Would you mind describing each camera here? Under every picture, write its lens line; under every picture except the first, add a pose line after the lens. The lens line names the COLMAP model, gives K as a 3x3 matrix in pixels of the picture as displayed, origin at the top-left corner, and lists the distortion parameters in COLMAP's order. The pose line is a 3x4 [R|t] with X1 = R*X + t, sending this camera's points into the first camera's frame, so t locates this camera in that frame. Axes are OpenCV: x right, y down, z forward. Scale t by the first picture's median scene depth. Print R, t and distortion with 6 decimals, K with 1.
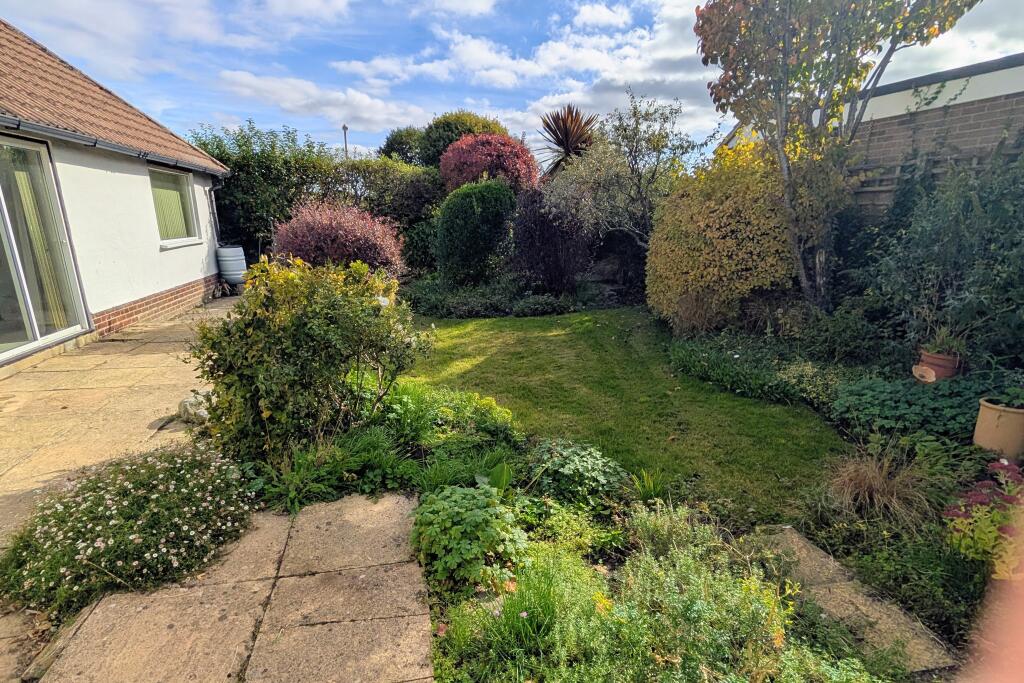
lens RADIAL K [[452.5, 0, 511.8], [0, 452.5, 340.8], [0, 0, 1]] dist [0.002529, 0.000494]
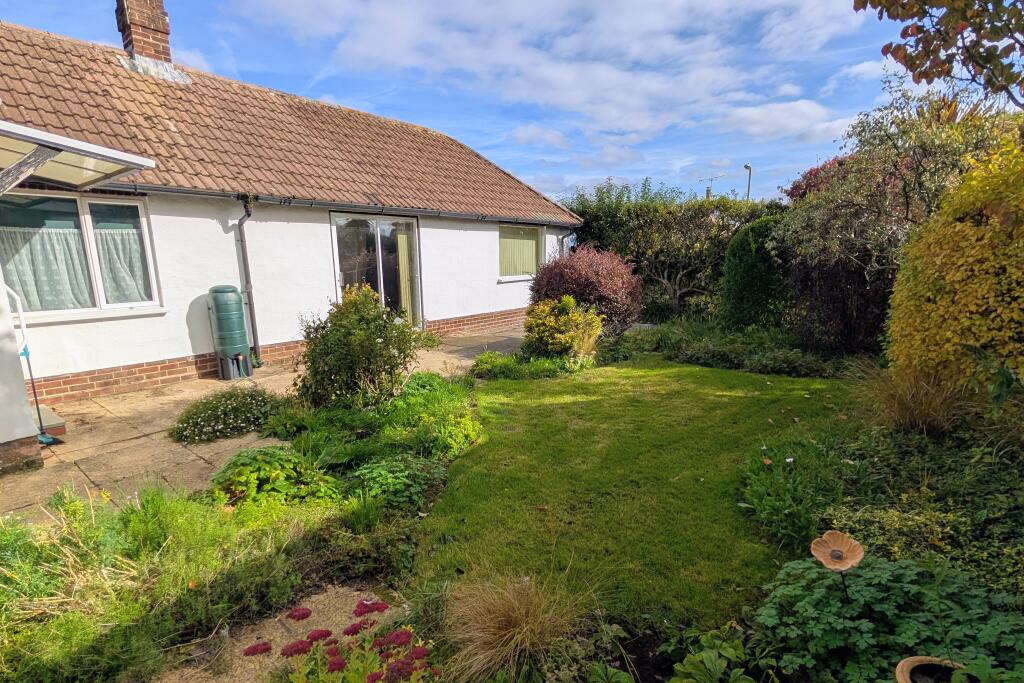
lens RADIAL K [[452.5, 0, 513.9], [0, 452.5, 340.9], [0, 0, 1]] dist [0.002529, 0.000494]
pose [[0.678591, 0.117245, -0.725099, 0.338006], [-0.177127, 0.984166, -0.006631, -0.029852], [0.712840, 0.132934, 0.688613, 0.125284]]
